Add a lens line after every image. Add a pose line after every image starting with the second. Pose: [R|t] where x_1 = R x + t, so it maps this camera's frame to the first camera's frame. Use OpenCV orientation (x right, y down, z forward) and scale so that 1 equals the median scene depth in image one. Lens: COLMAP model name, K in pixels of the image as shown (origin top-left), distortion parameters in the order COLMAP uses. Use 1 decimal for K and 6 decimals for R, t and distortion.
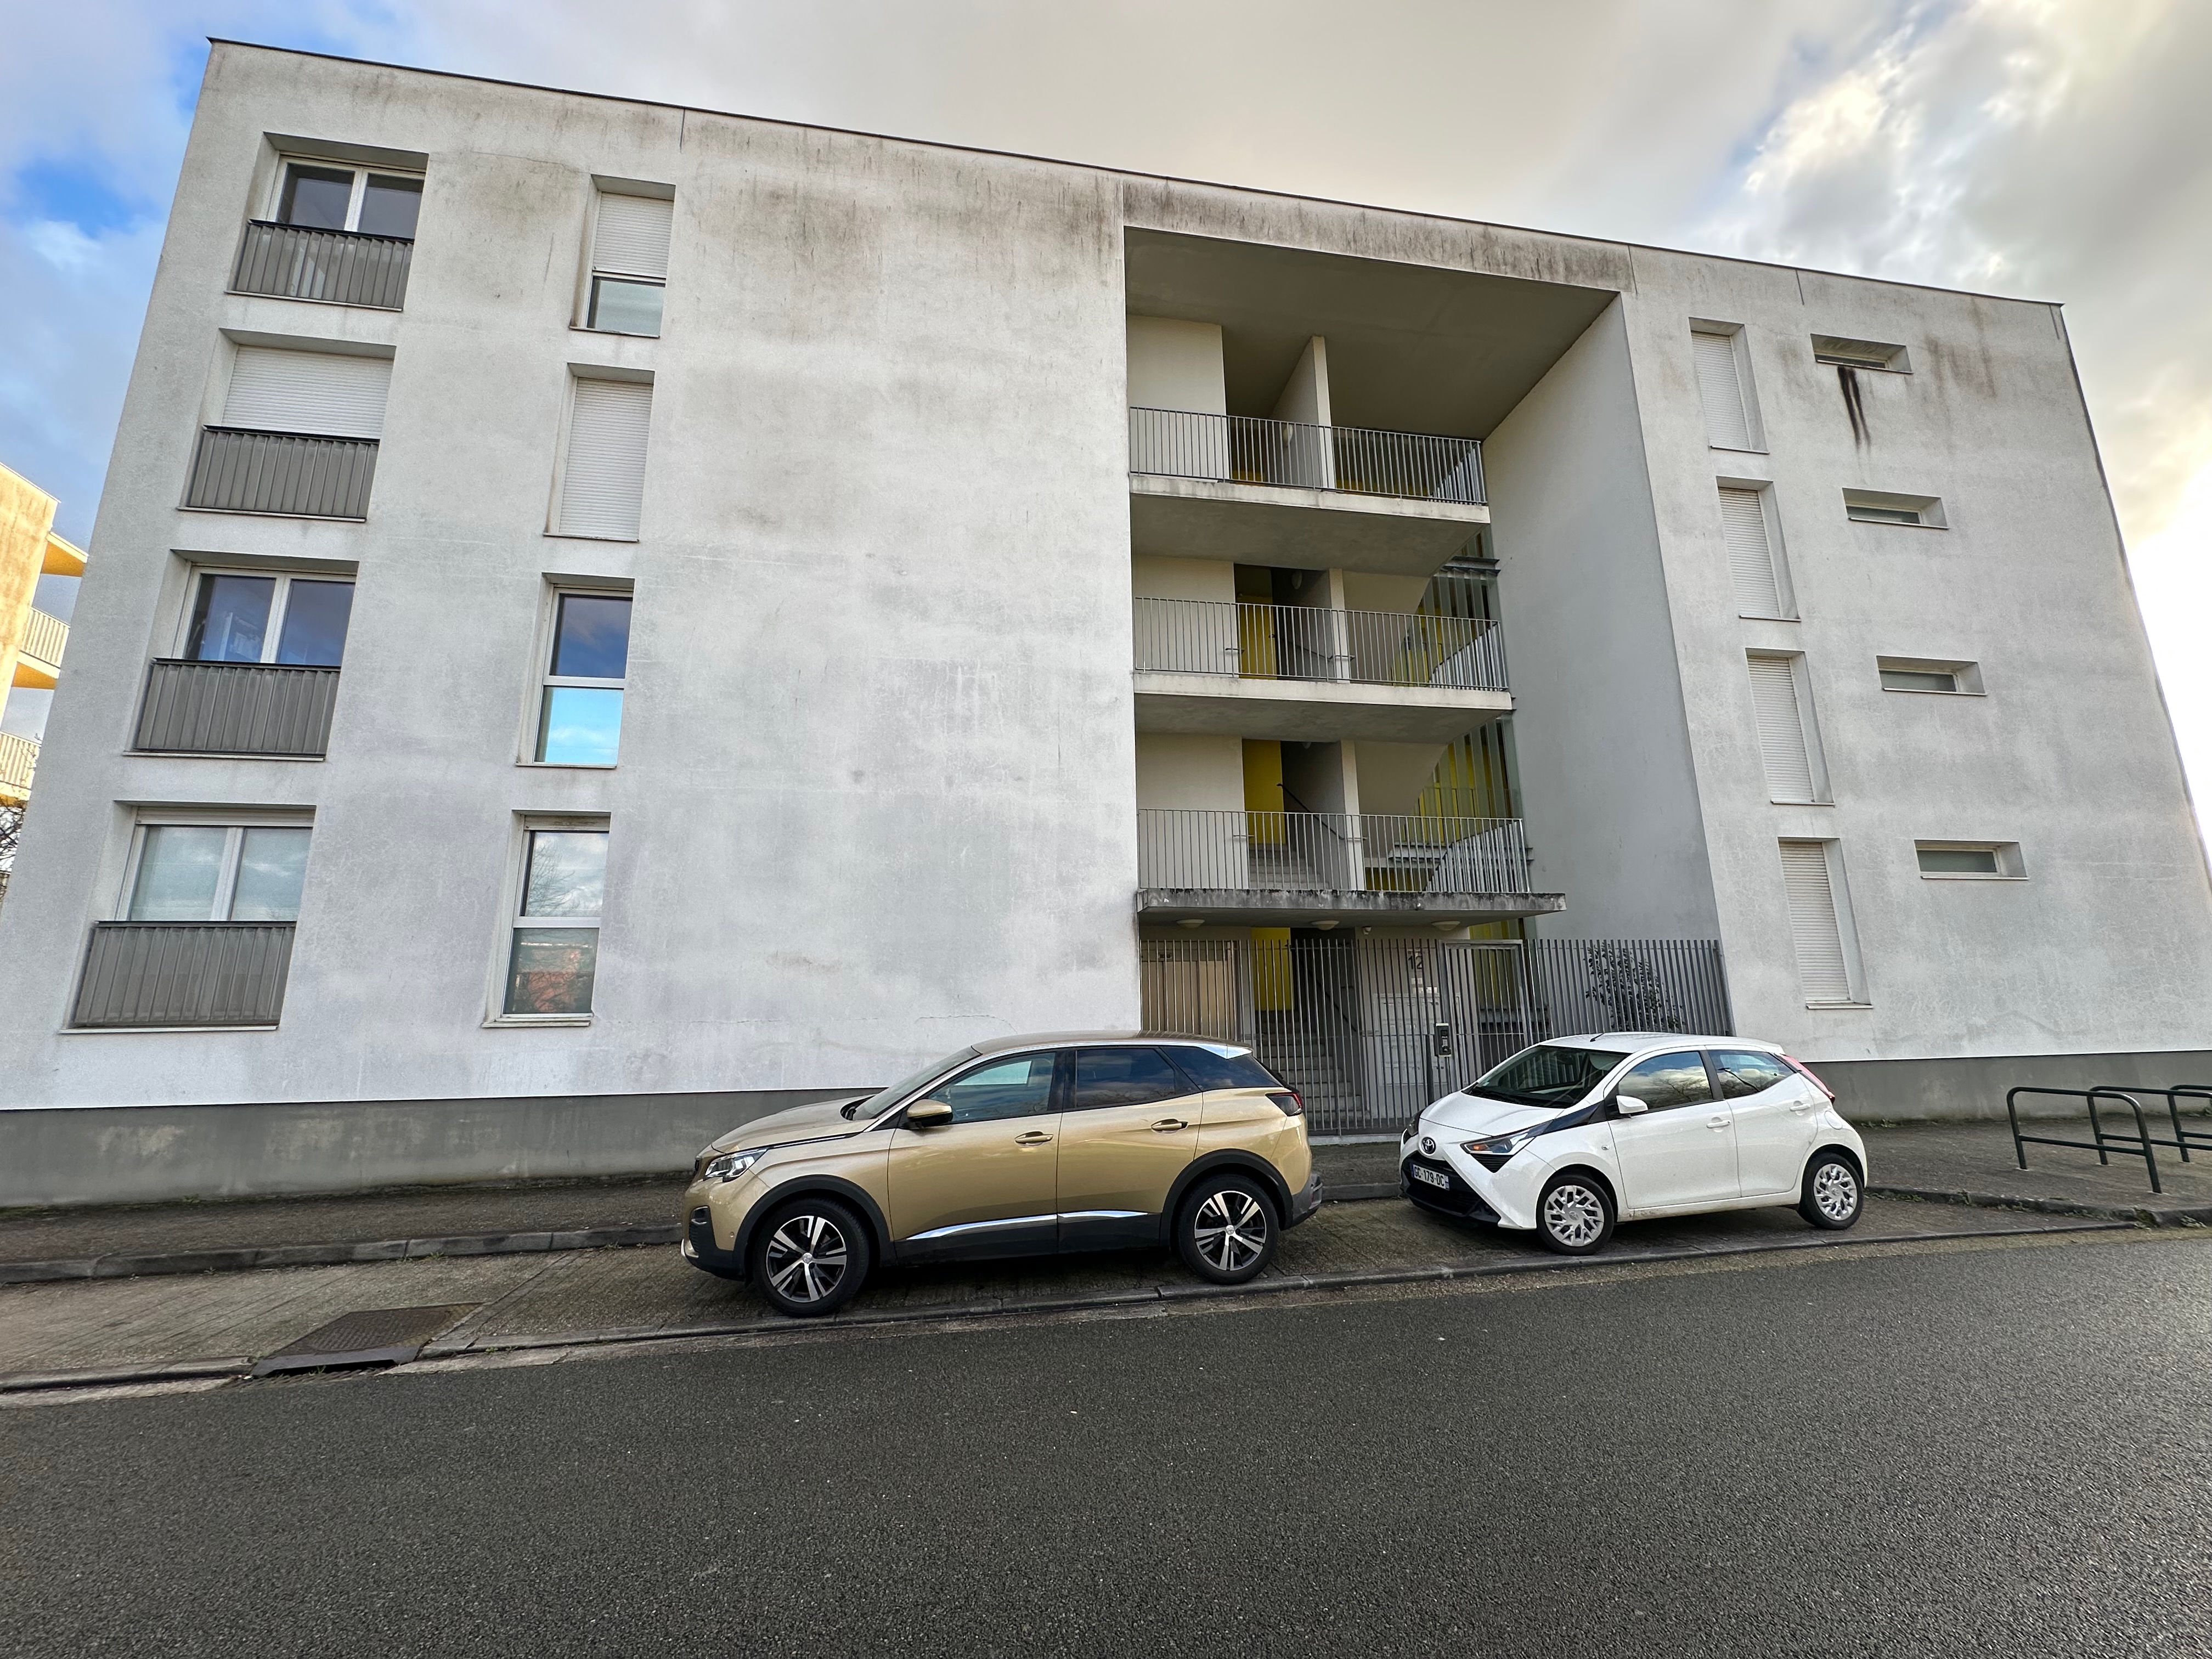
lens RADIAL K [[881.3, 0, 1114.9], [0, 881.3, 825.0], [0, 0, 1]] dist [-0.001486, -0.000175]
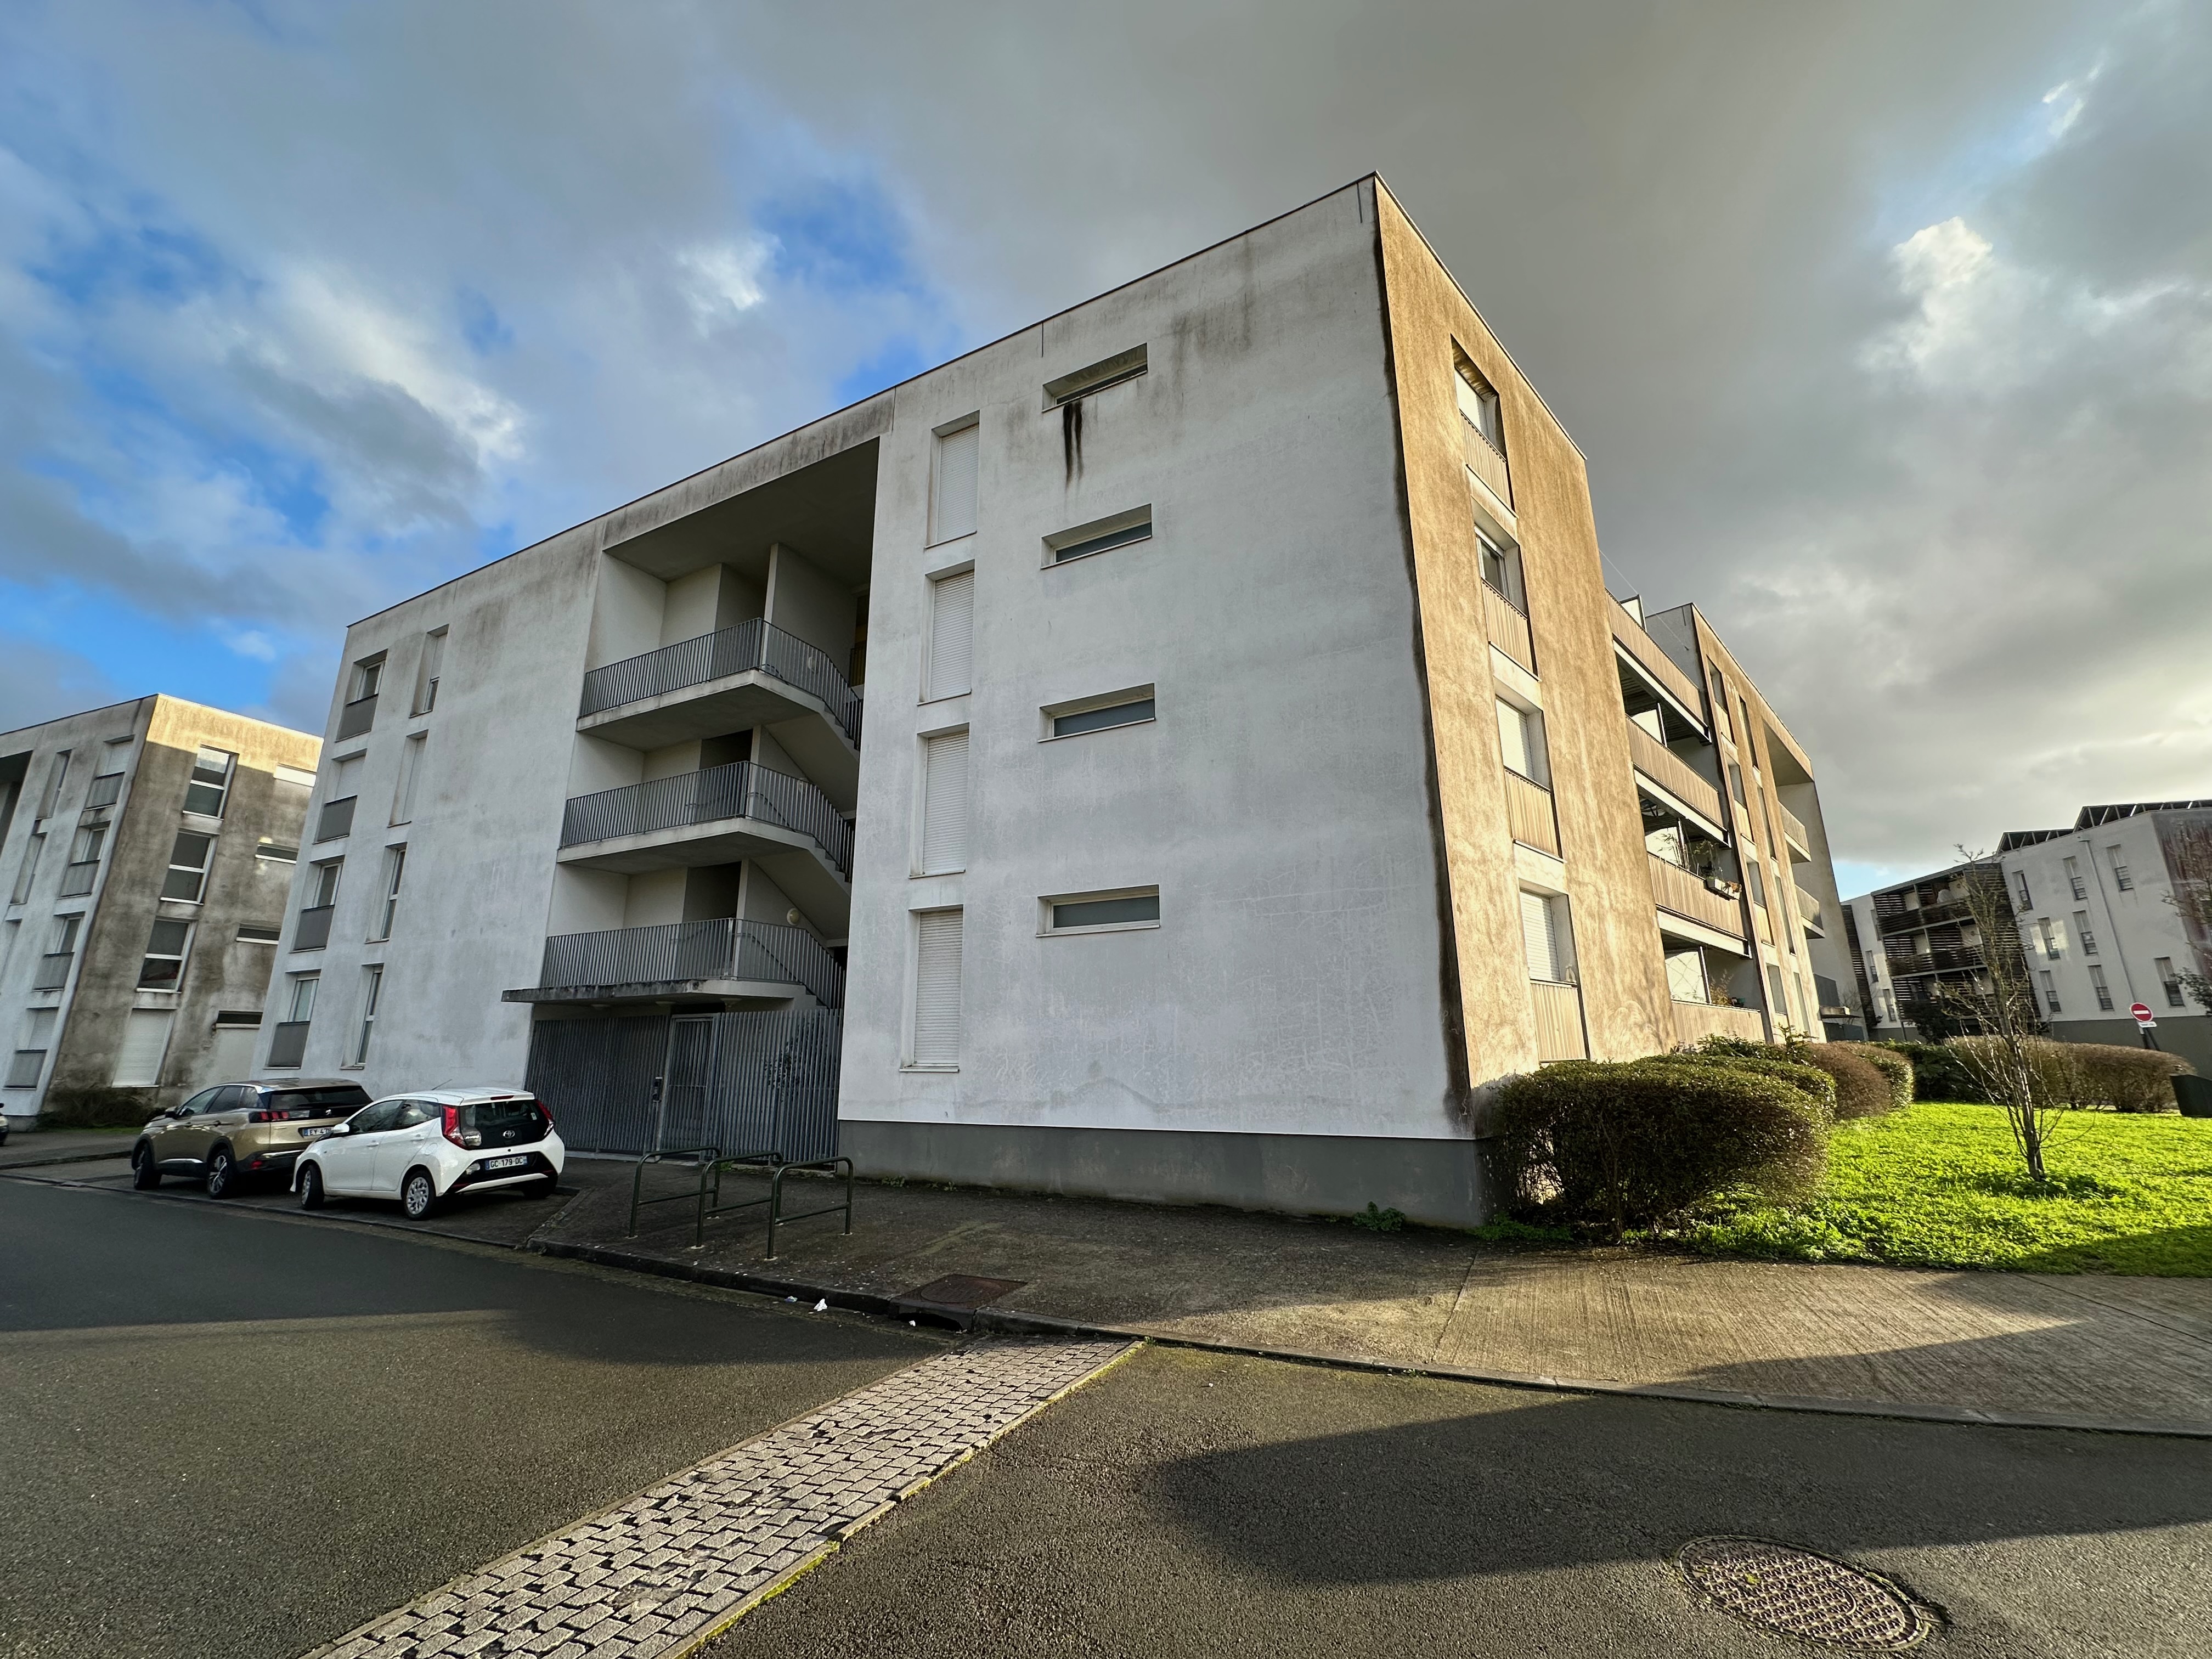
lens RADIAL K [[881.3, 0, 1123.7], [0, 881.3, 830.9], [0, 0, 1]] dist [-0.001486, -0.000175]
pose [[0.803165, -0.139027, -0.579308, 1.593311], [0.119822, 0.990216, -0.071517, 0.026542], [0.583583, -0.011974, 0.811965, 0.277797]]
